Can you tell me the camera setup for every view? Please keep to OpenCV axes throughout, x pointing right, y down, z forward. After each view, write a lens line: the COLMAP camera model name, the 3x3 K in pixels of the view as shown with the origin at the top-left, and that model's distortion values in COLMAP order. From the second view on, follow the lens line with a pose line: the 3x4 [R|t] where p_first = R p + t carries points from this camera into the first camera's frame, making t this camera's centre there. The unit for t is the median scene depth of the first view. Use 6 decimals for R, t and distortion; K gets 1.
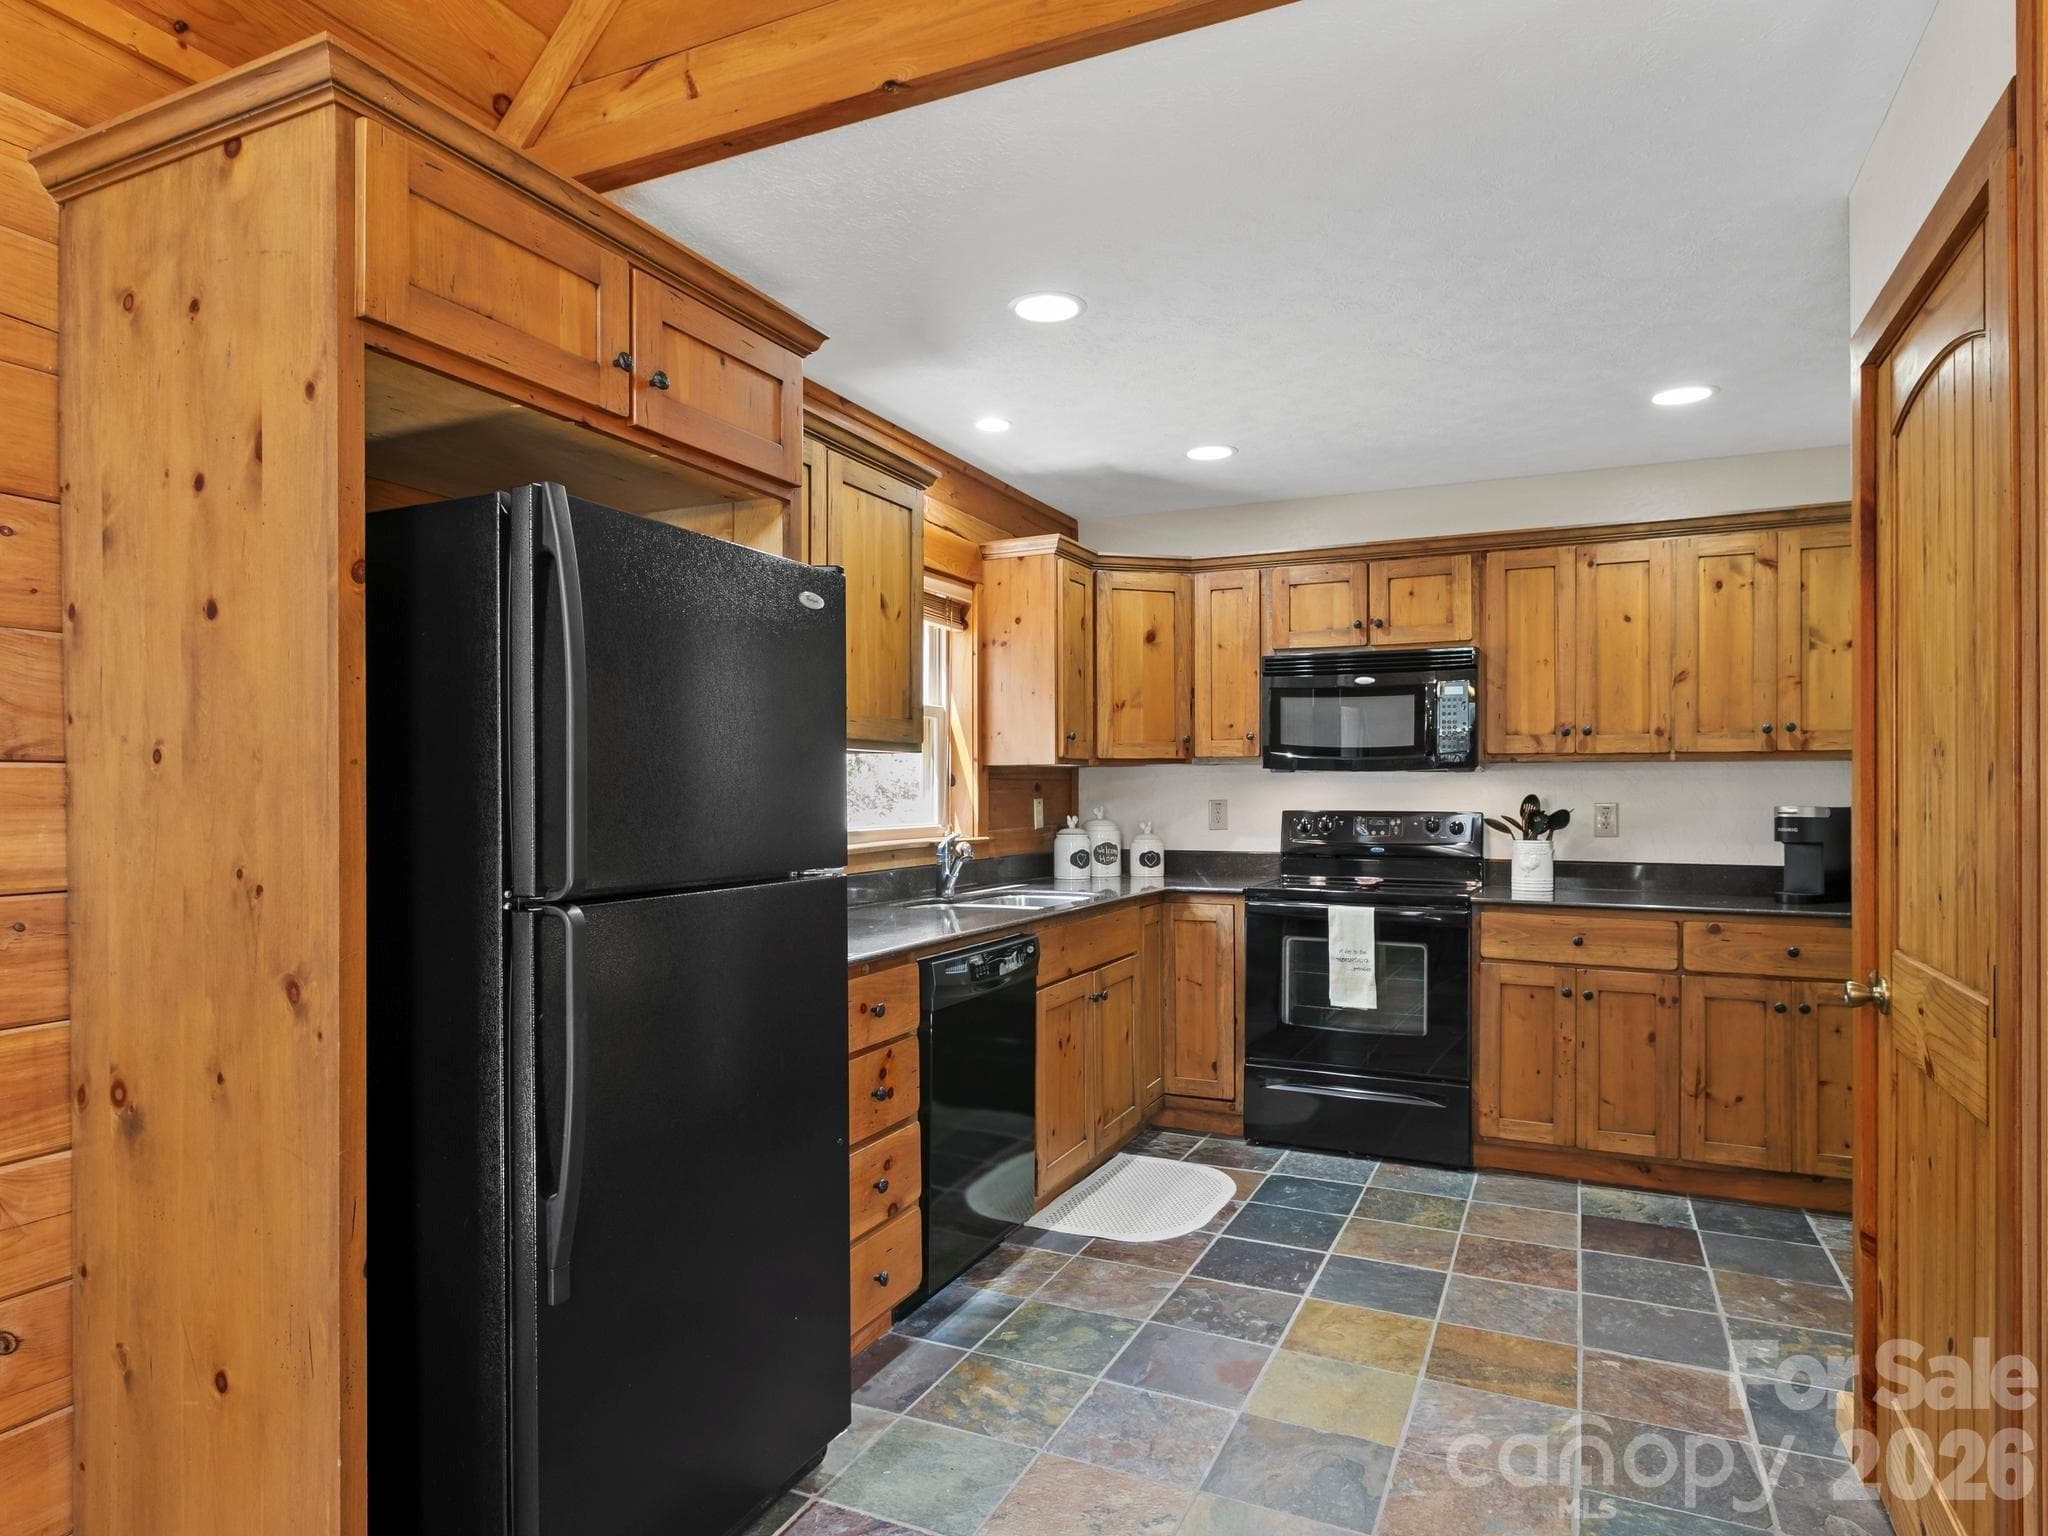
lens RADIAL K [[1198.6, 0, 1033.5], [0, 1198.6, 770.5], [0, 0, 1]] dist [-0.001321, -0.001192]
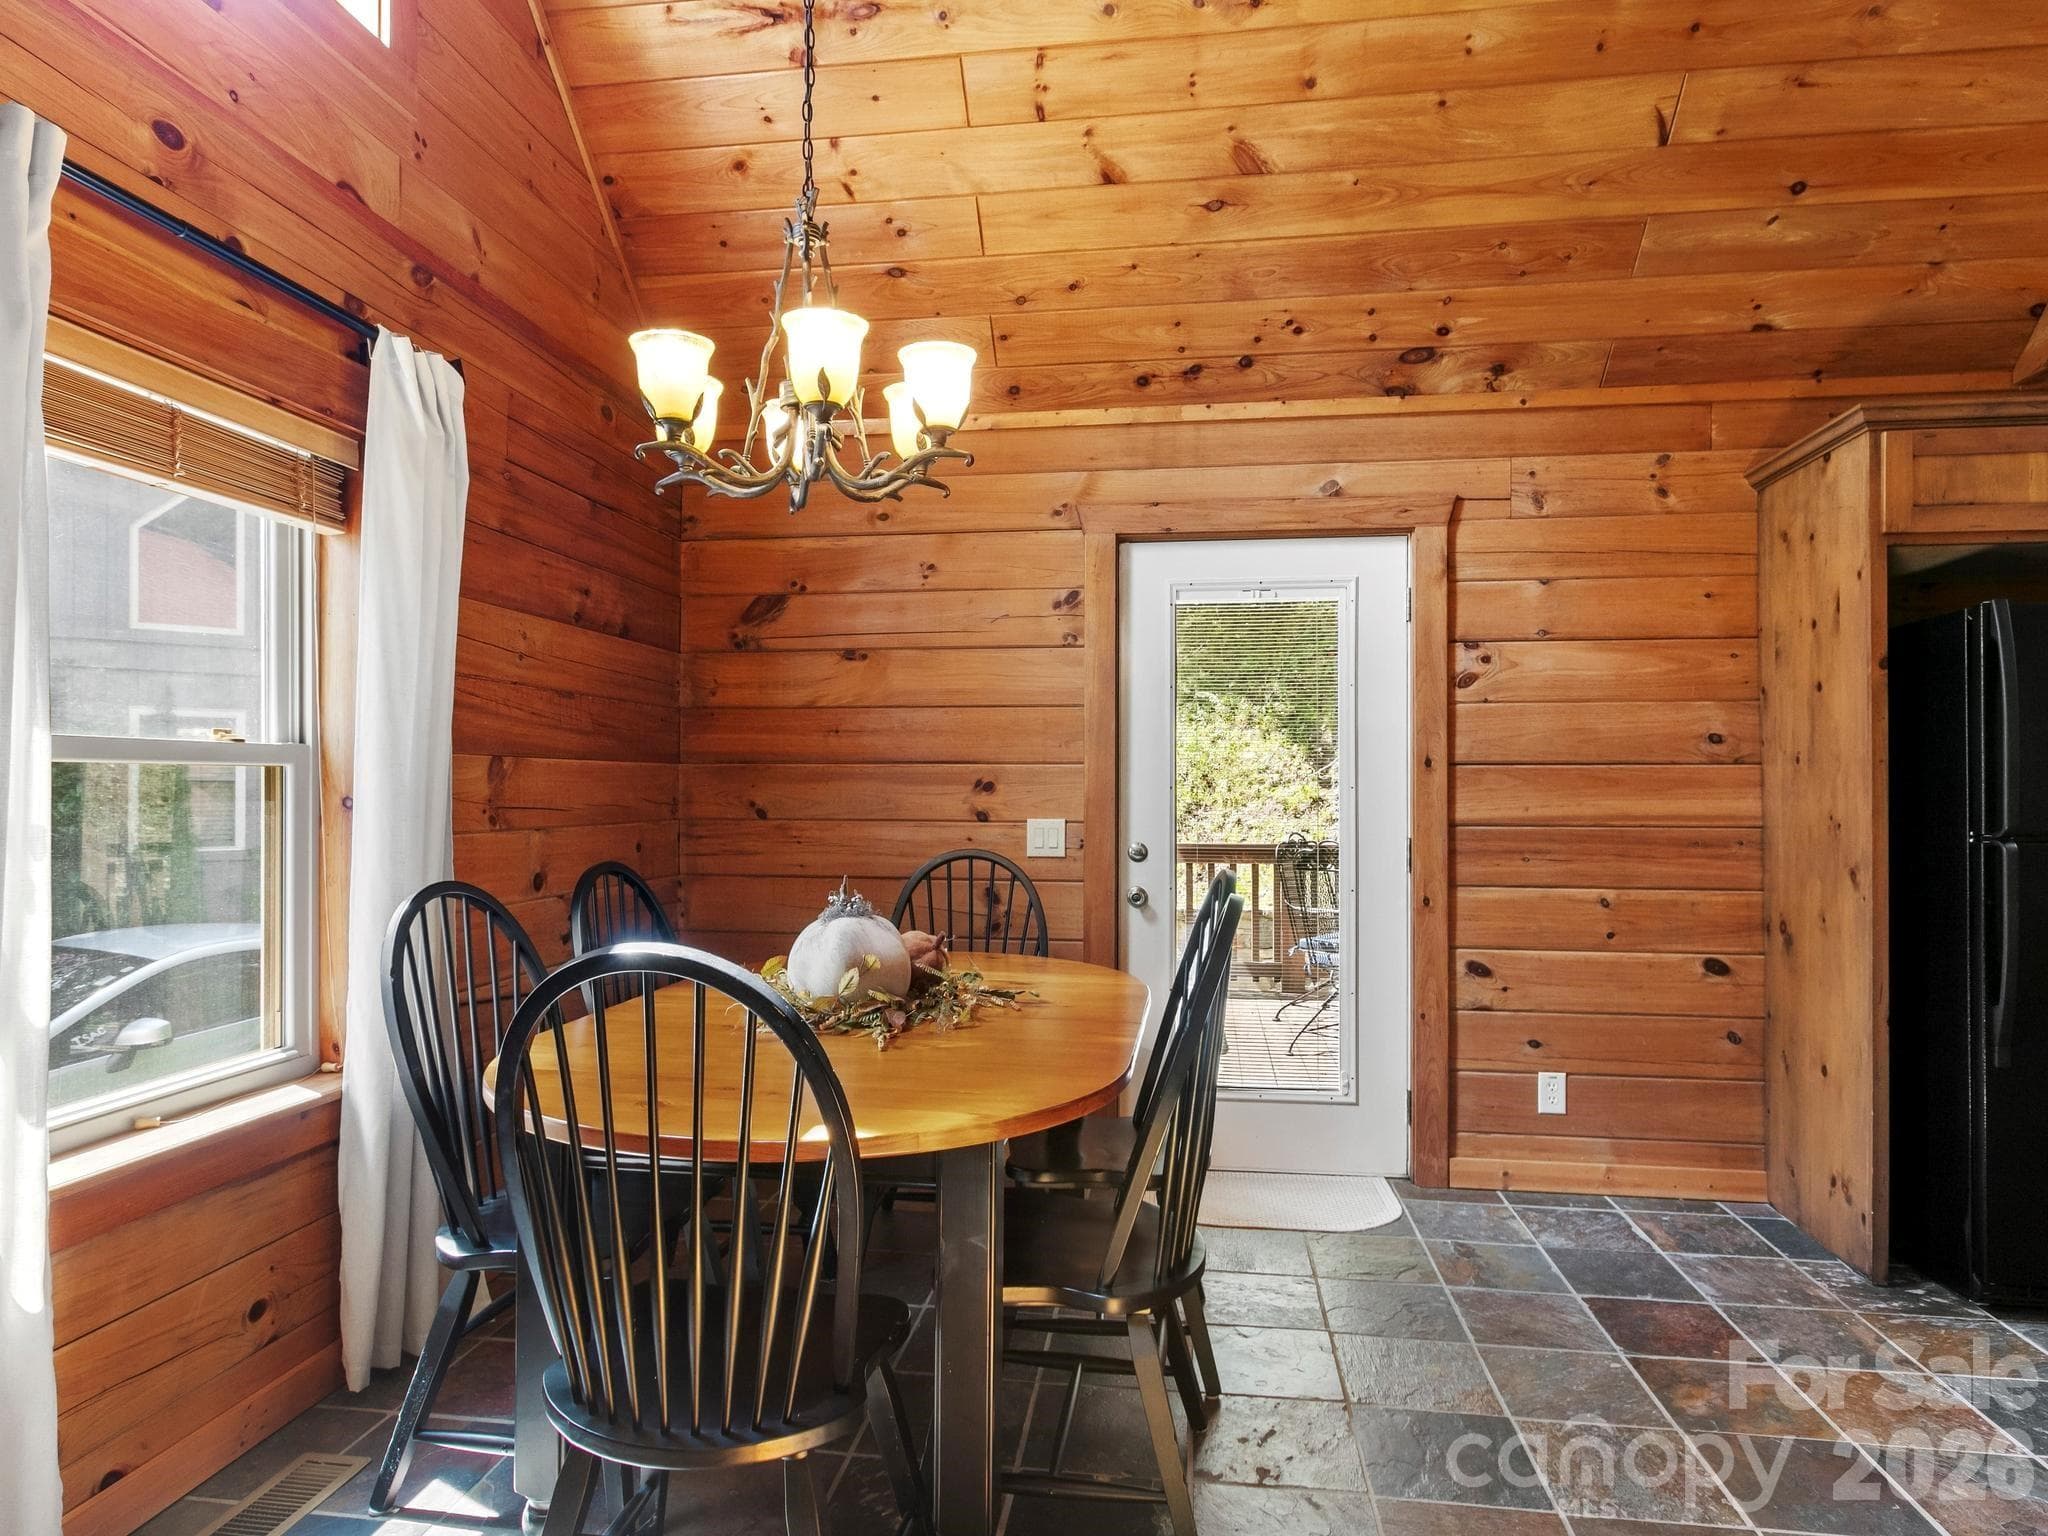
lens RADIAL K [[1192.0, 0, 1021.4], [0, 1192.0, 781.5], [0, 0, 1]] dist [0.001121, -0.002730]
pose [[0.274239, -0.002207, -0.961659, 0.833049], [0.000859, 0.999998, -0.002050, 0.026869], [0.961661, -0.000264, 0.274240, -0.802433]]
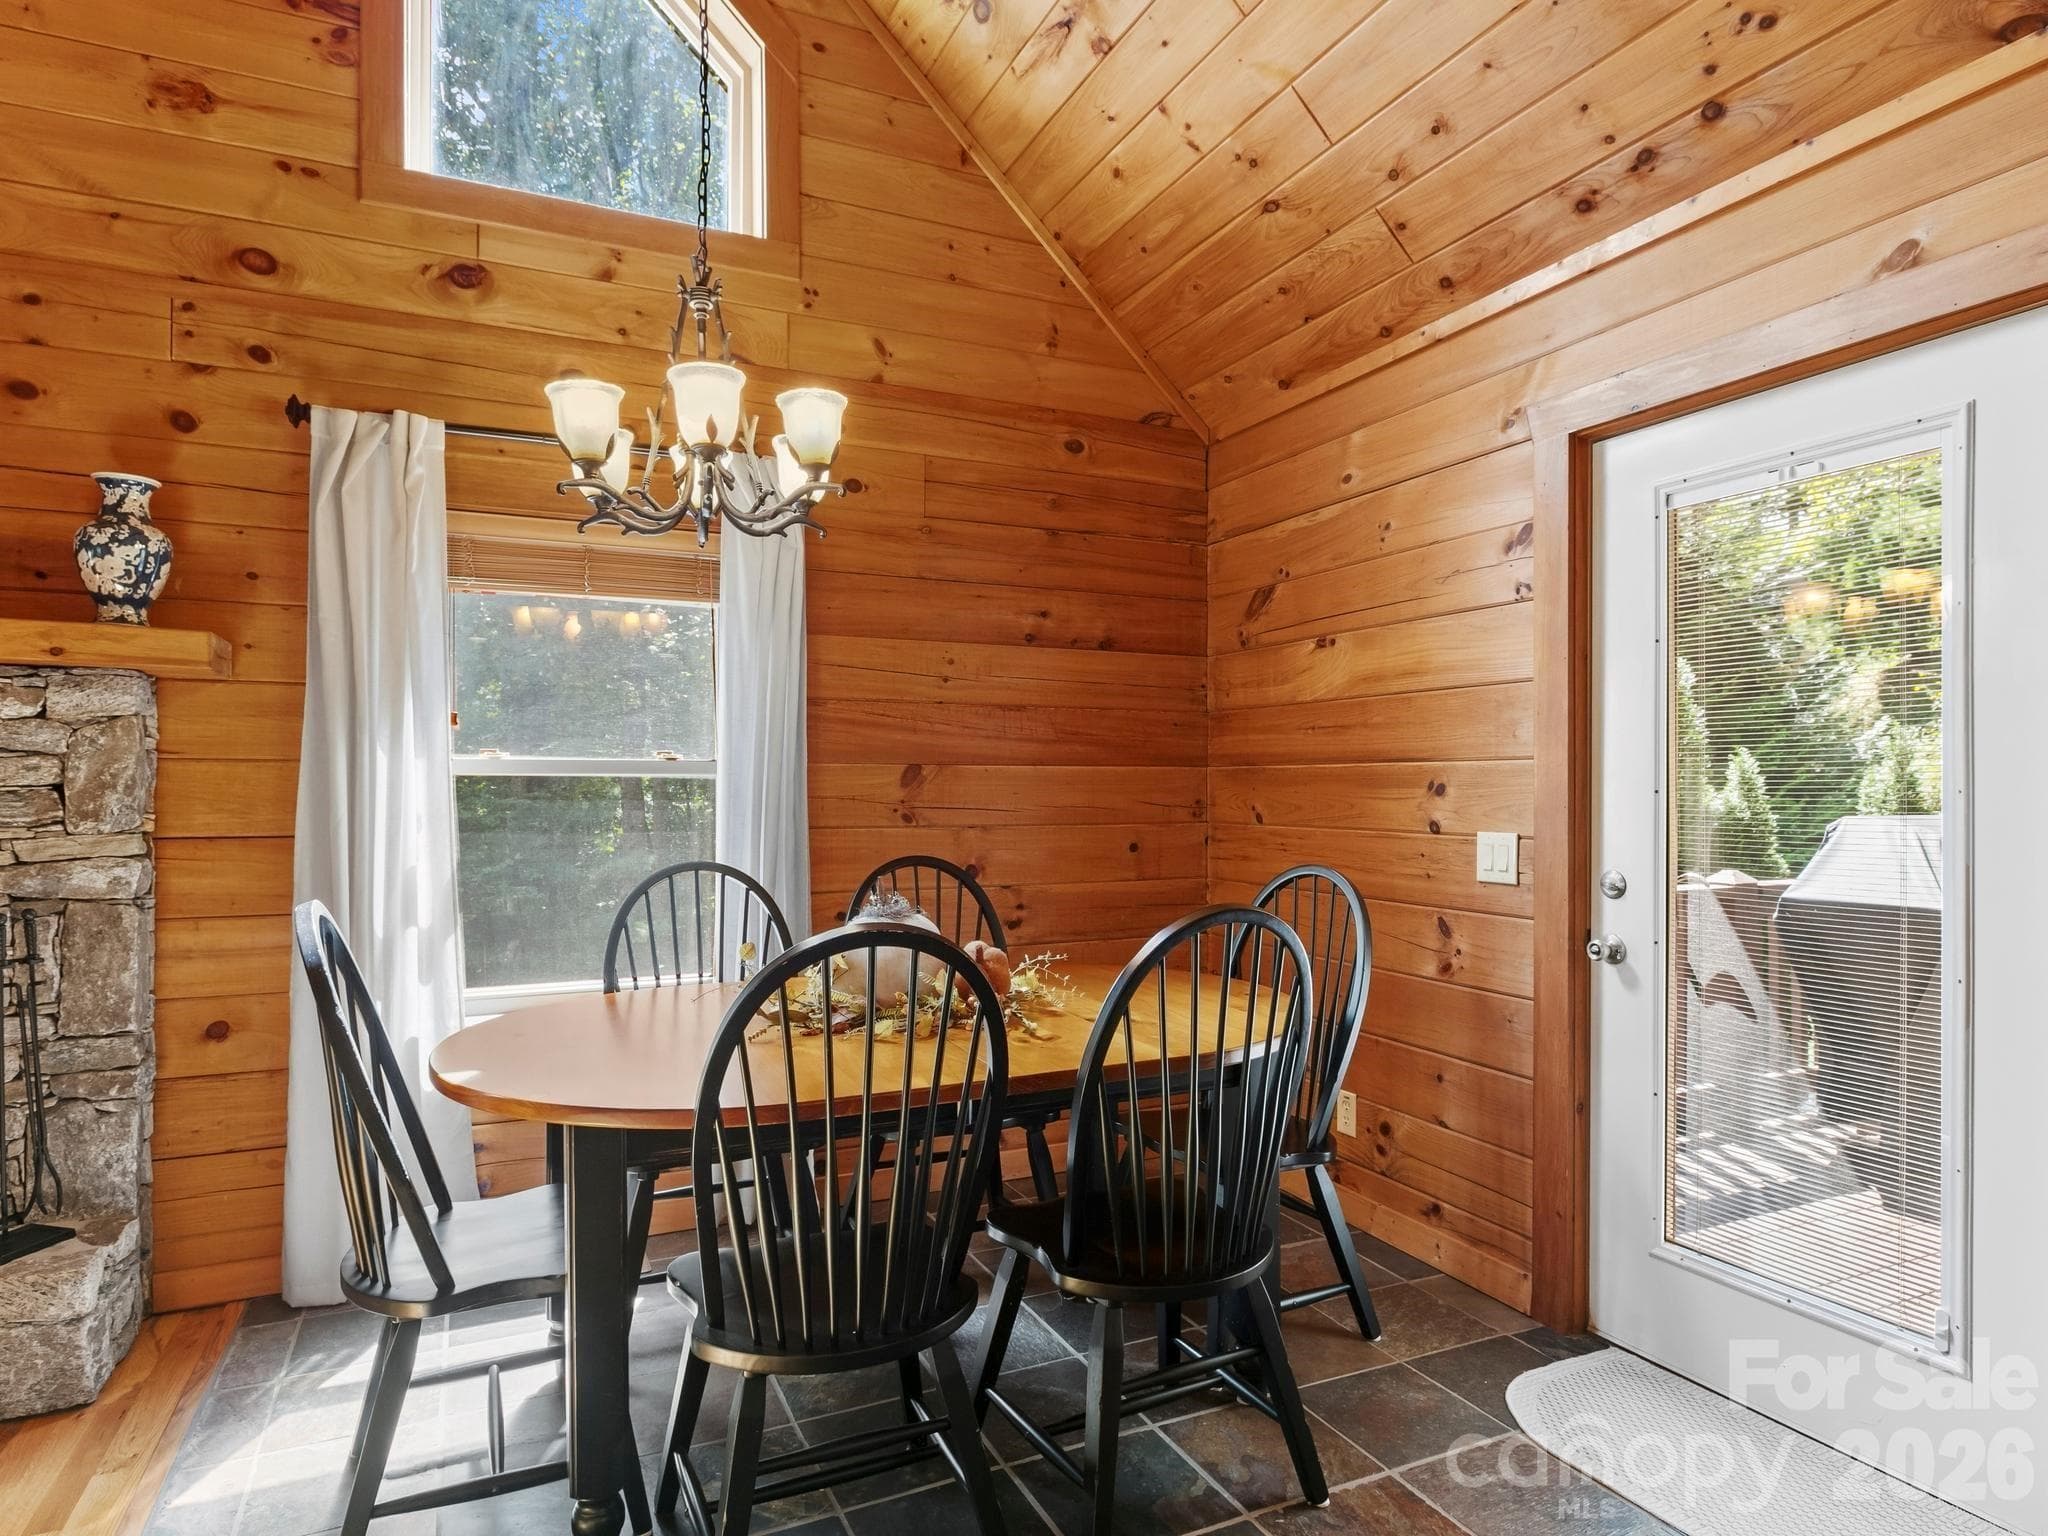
lens RADIAL K [[1181.1, 0, 1014.2], [0, 1181.1, 780.7], [0, 0, 1]] dist [-0.000102, -0.000801]
pose [[-0.657179, -0.003284, -0.753728, 0.393152], [0.003151, 0.999970, -0.007103, 0.029043], [0.753728, -0.007043, -0.657148, 0.466438]]
